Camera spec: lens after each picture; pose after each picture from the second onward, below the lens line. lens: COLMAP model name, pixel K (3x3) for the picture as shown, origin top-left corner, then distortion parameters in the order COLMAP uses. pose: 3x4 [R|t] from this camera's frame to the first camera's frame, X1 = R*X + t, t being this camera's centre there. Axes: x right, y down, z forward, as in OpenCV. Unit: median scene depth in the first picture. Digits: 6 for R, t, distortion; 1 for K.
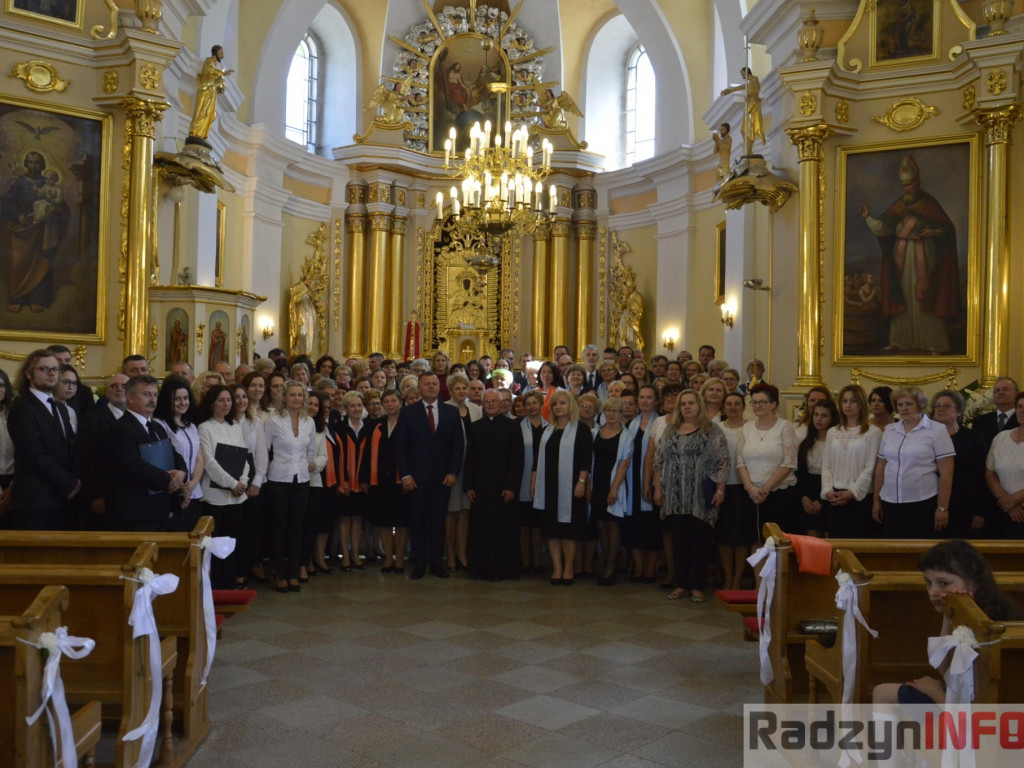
lens RADIAL K [[974.5, 0, 509.1], [0, 974.5, 389.0], [0, 0, 1]] dist [0.007738, -0.004869]
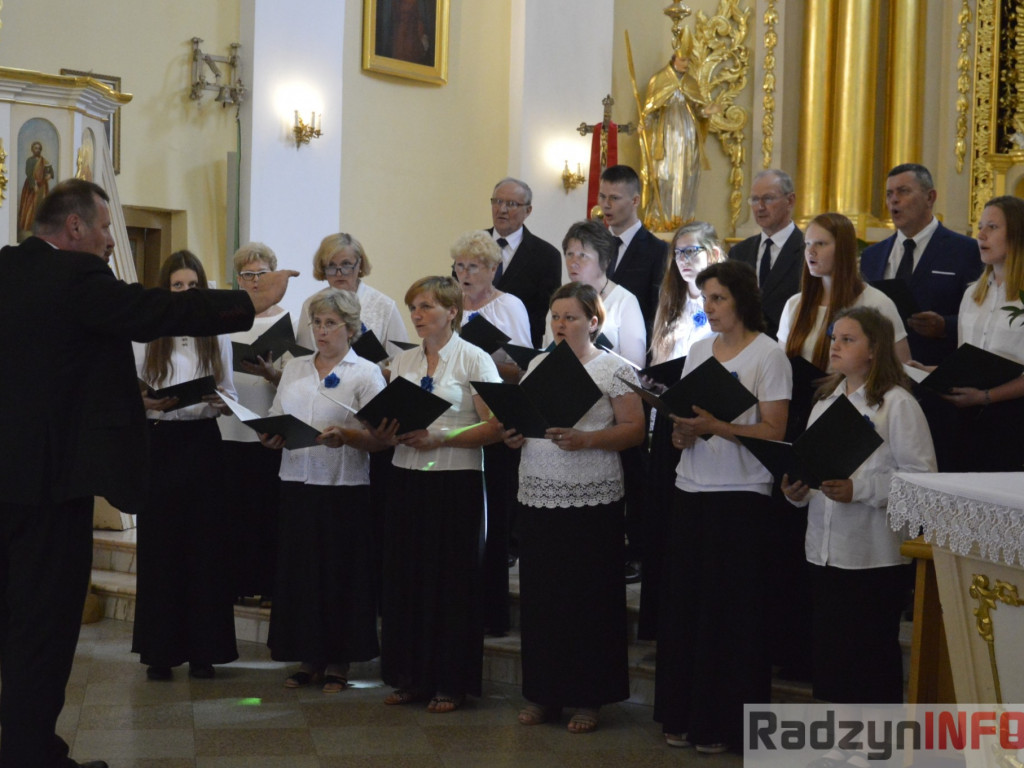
lens RADIAL K [[1777.2, 0, 509.3], [0, 1777.2, 380.0], [0, 0, 1]] dist [-0.037016, 0.111202]
pose [[0.792224, 0.021816, -0.609841, 0.239912], [-0.000587, 0.999388, 0.034989, 0.010892], [0.610231, -0.027361, 0.791751, 0.258243]]
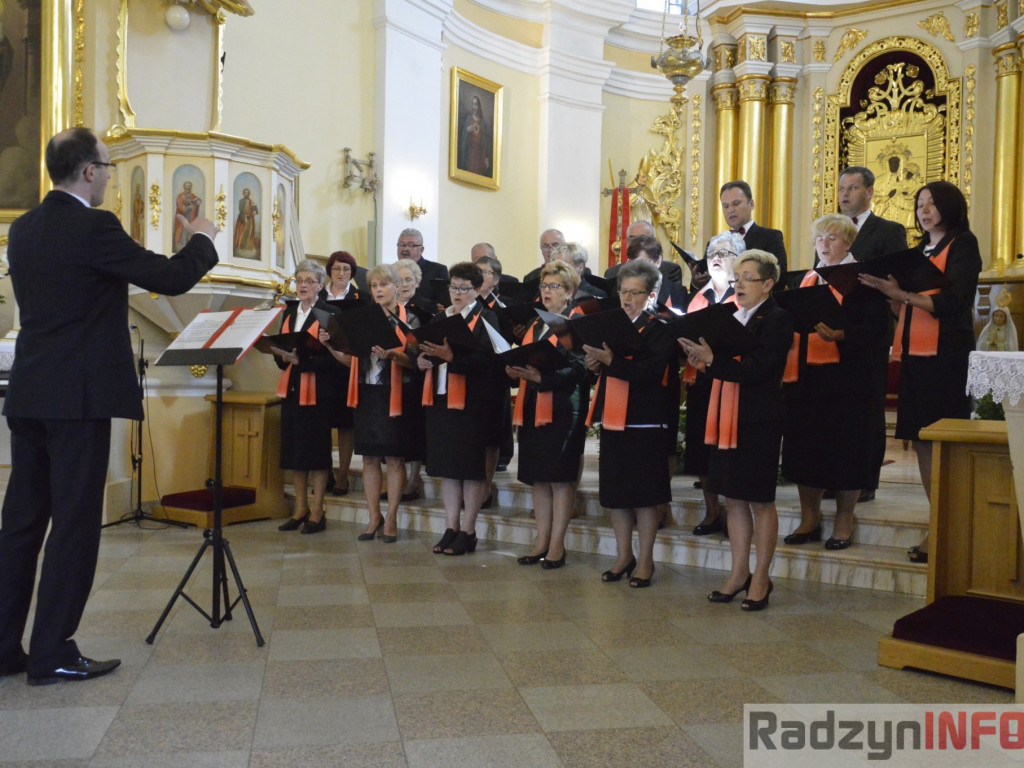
lens RADIAL K [[974.5, 0, 509.1], [0, 974.5, 389.0], [0, 0, 1]] dist [0.007738, -0.004869]
pose [[0.796494, 0.003990, -0.604633, 0.162995], [0.008076, 0.999819, 0.017237, 0.036778], [0.604593, -0.018612, 0.796317, 0.314424]]
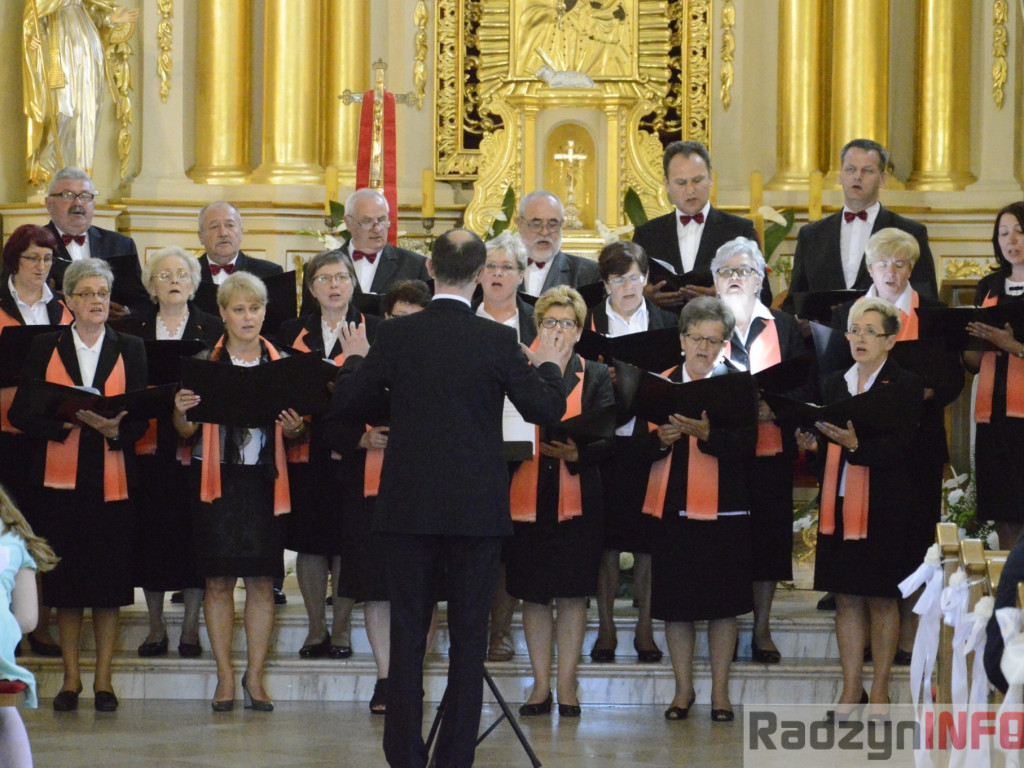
lens RADIAL K [[4191.3, 0, 512.0], [0, 4191.3, 384.0], [0, 0, 1]] dist [0.077906, -1.740210]
pose [[0.995684, -0.009037, -0.092372, 0.064195], [0.011740, 0.999517, 0.028761, -0.003725], [0.092068, -0.029721, 0.995309, -0.371802]]
